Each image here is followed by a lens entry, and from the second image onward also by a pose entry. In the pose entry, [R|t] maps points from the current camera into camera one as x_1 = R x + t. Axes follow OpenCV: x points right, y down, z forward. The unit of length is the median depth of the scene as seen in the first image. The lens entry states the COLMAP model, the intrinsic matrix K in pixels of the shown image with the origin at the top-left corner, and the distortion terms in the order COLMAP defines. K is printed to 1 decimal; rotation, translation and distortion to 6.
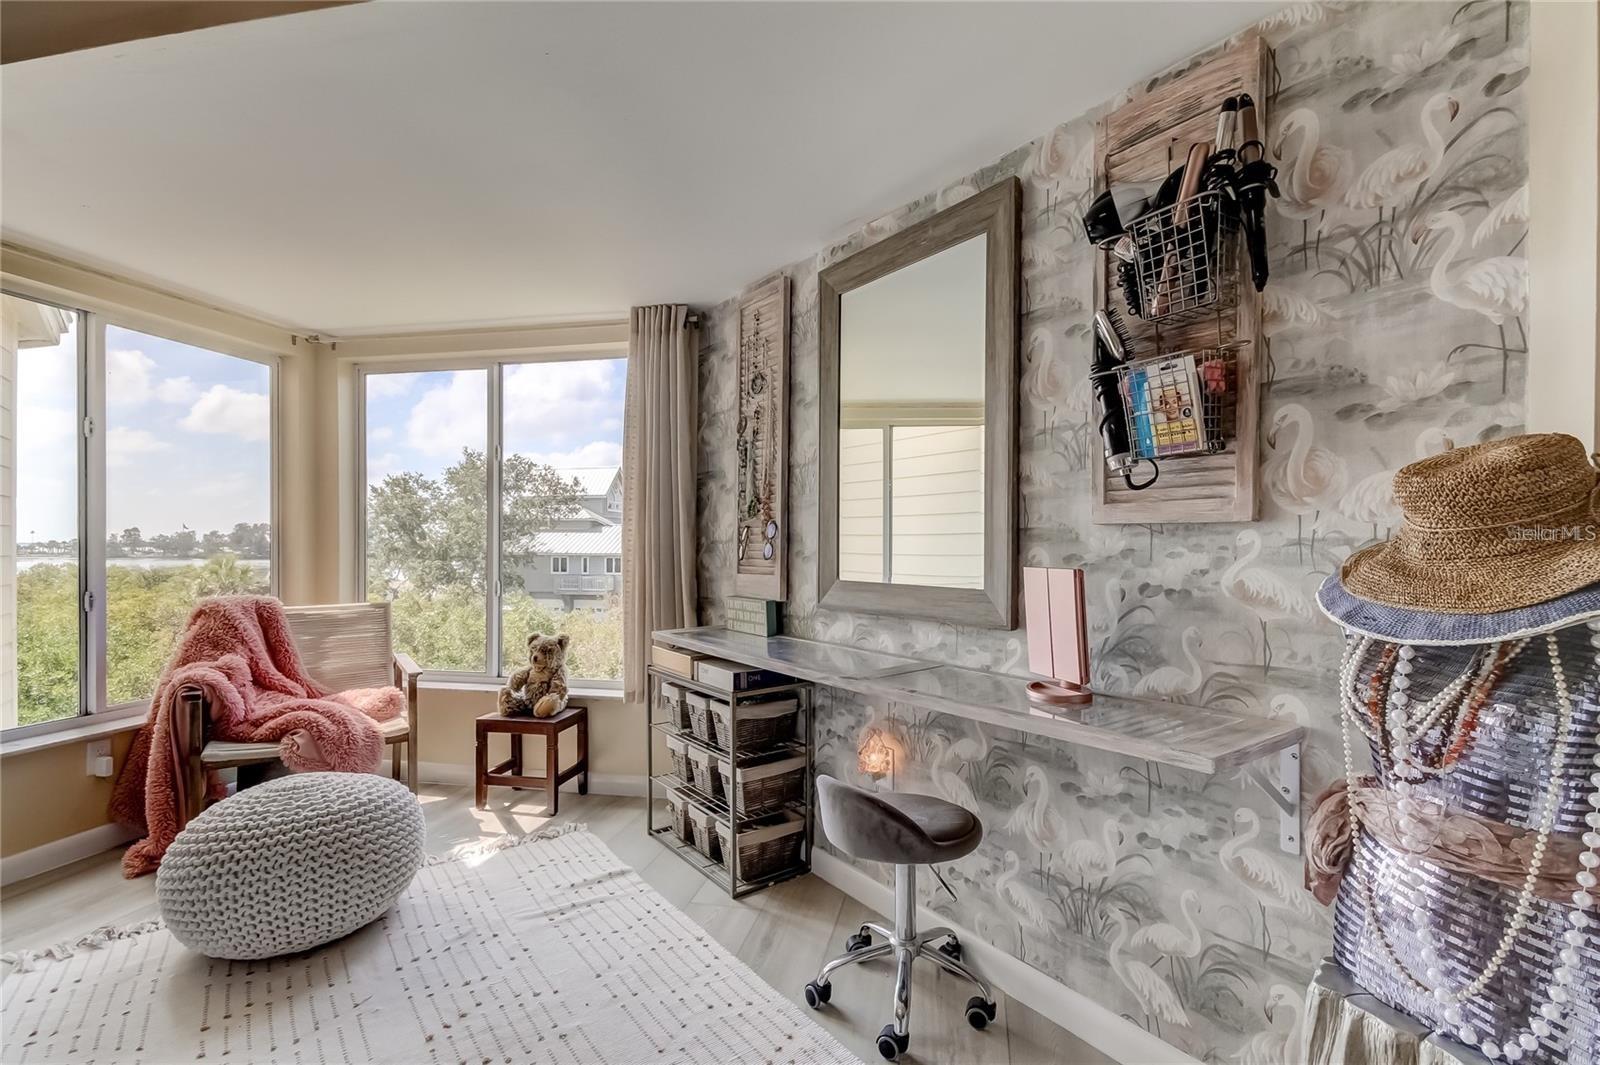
lens RADIAL K [[772.0, 0, 826.8], [0, 772.0, 539.7], [0, 0, 1]] dist [0.019212, 0.000048]
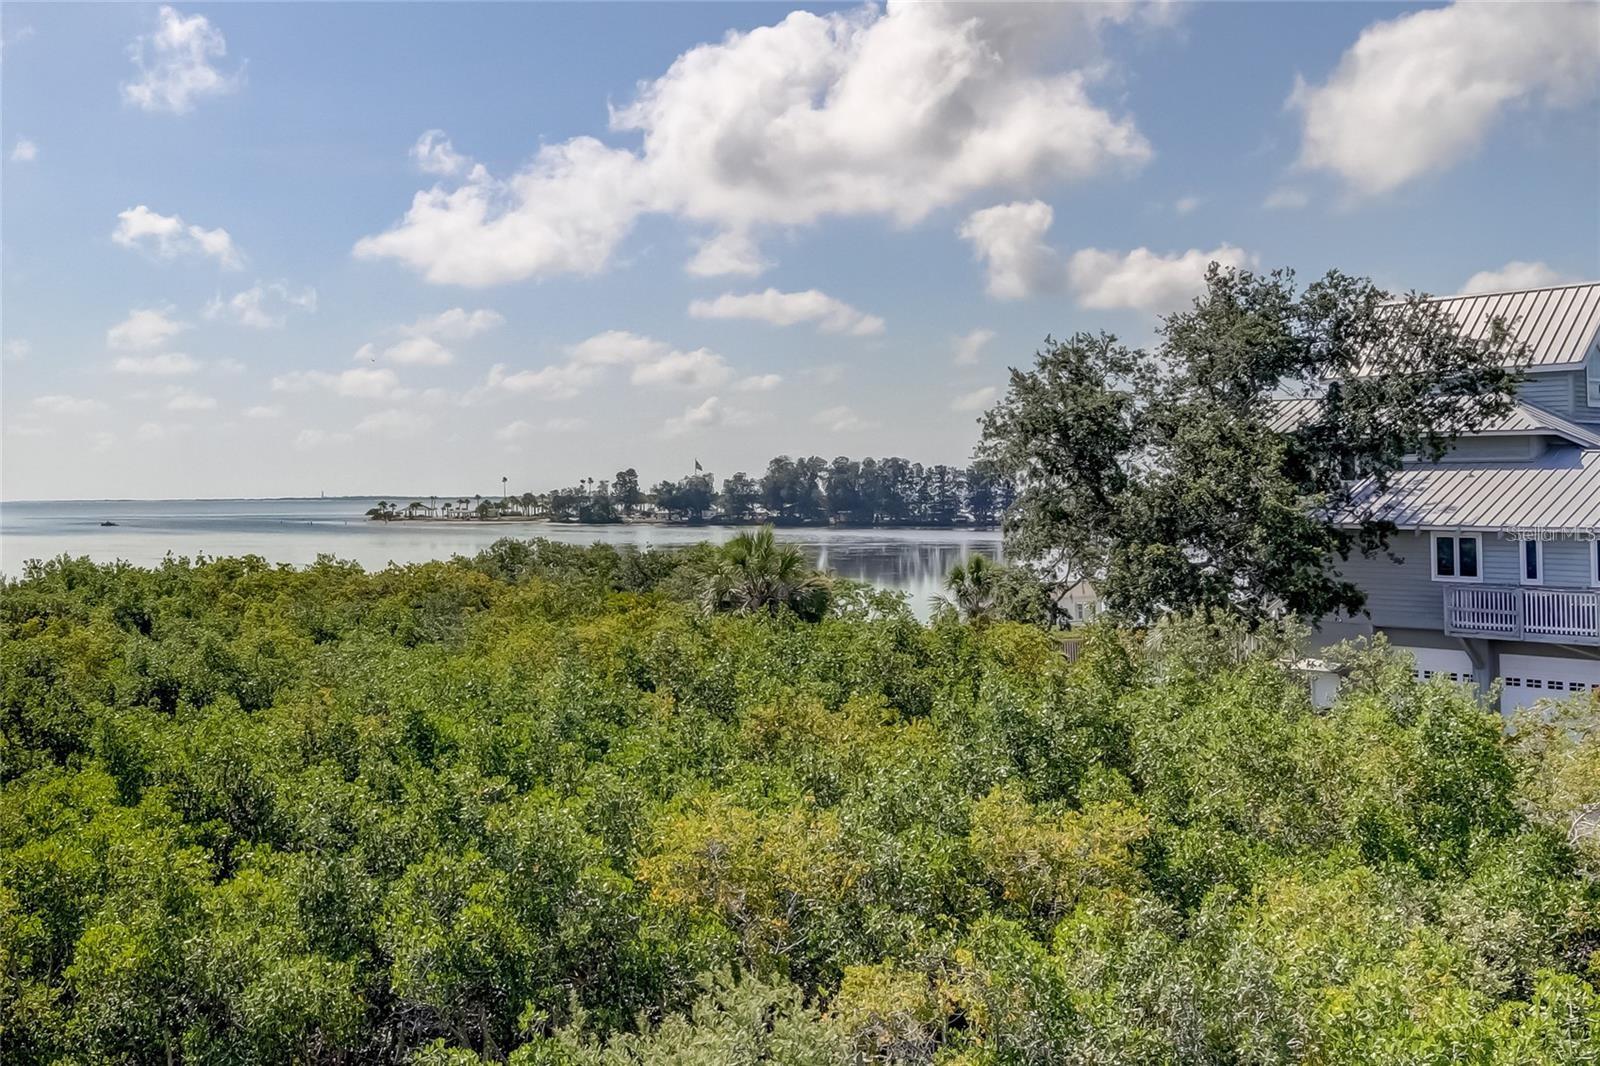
lens RADIAL K [[1494.0, 0, 800.0], [0, 1494.0, 533.0], [0, 0, 1]] dist [0.000672, -0.002441]
pose [[0.809322, 0.012642, -0.587229, -0.178283], [0.013882, 0.999077, 0.040642, -0.012654], [0.587201, -0.041044, 0.808400, 0.232547]]
